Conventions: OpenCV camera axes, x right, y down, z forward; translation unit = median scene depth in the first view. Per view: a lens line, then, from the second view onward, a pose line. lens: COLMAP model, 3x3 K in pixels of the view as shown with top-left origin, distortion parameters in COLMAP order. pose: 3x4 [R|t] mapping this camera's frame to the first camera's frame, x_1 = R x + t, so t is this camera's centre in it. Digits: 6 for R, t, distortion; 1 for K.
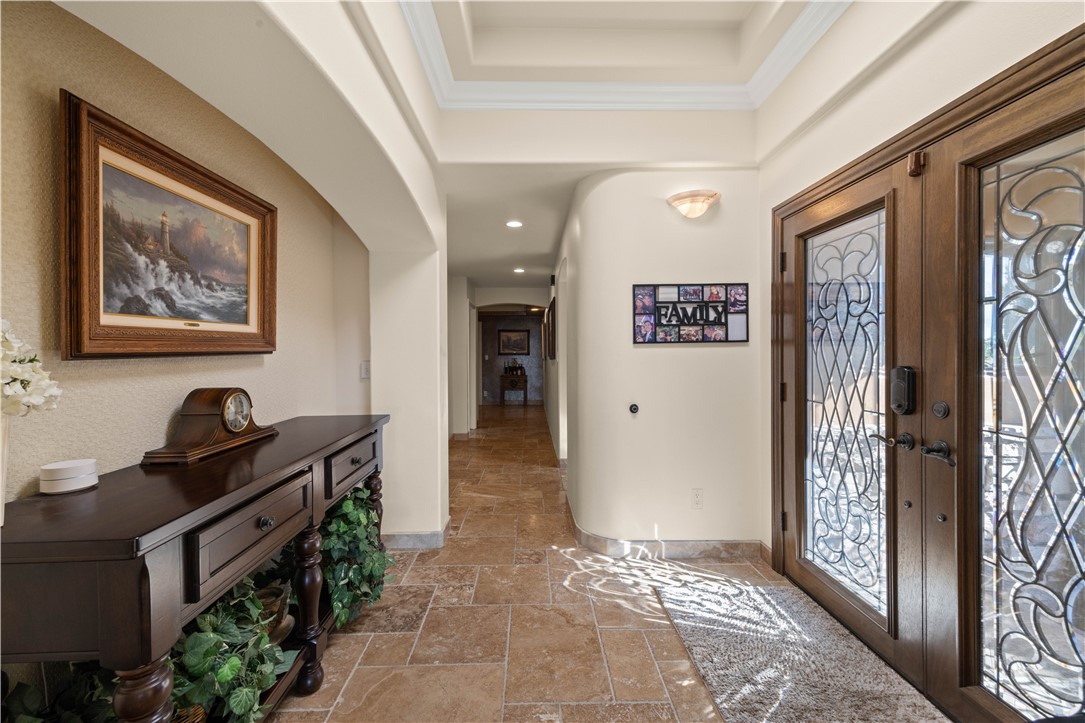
lens RADIAL K [[412.5, 0, 542.3], [0, 412.5, 351.8], [0, 0, 1]] dist [-0.007884, -0.000026]
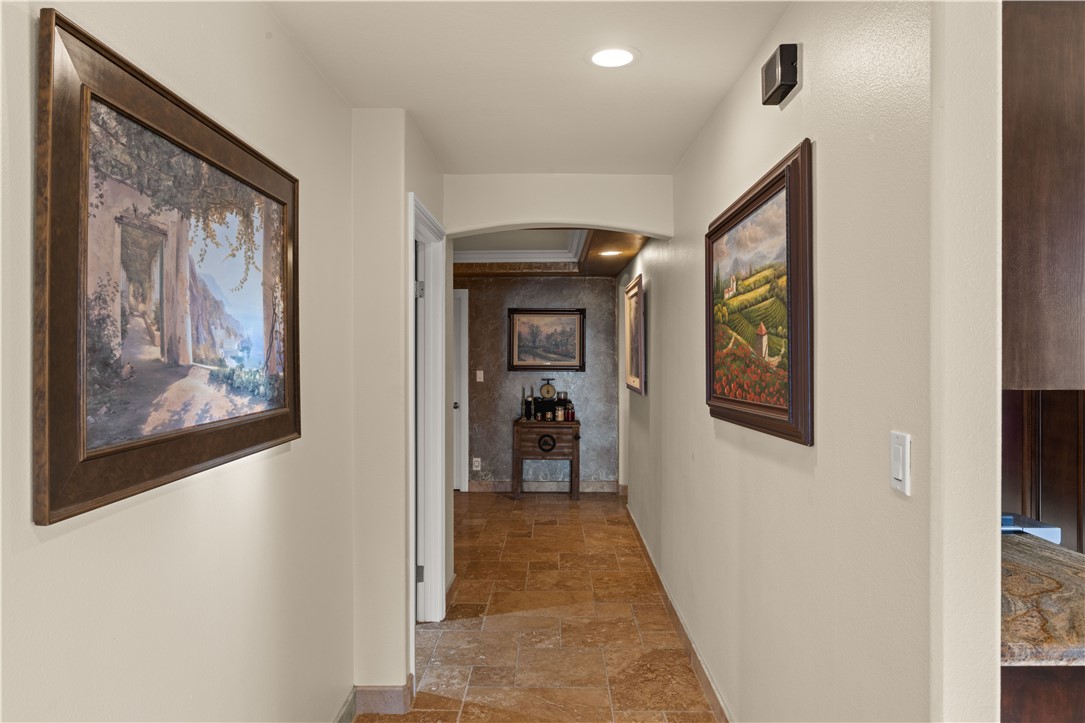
lens RADIAL K [[776.6, 0, 542.5], [0, 776.6, 361.5], [0, 0, 1]] dist [0.000021, -0.000029]
pose [[0.998414, 0.007569, -0.055795, -0.030542], [-0.006861, 0.999894, 0.012866, -0.011434], [0.055887, -0.012463, 0.998359, 0.236187]]
